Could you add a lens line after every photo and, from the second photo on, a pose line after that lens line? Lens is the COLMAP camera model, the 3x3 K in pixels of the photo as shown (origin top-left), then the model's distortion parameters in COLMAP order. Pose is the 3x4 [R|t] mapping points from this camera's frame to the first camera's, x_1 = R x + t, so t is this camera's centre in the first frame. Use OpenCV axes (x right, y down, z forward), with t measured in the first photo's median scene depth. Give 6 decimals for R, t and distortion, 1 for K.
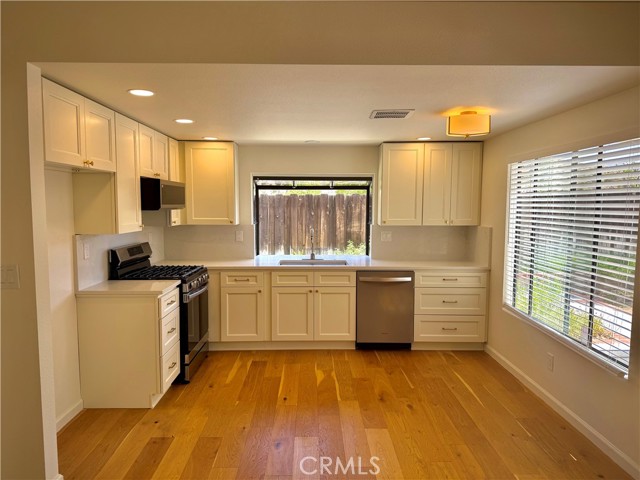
lens RADIAL K [[447.7, 0, 319.1], [0, 447.7, 240.0], [0, 0, 1]] dist [0.073213, -0.004279]
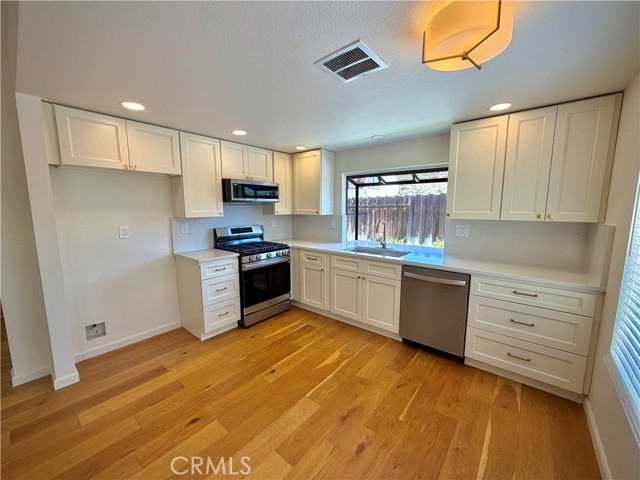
lens RADIAL K [[257.3, 0, 320.5], [0, 257.3, 239.6], [0, 0, 1]] dist [0.001022, 0.000198]
pose [[0.760120, 0.080553, -0.644770, 0.304143], [-0.048645, 0.996556, 0.067155, -0.013531], [0.647959, -0.019681, 0.761421, 0.466936]]
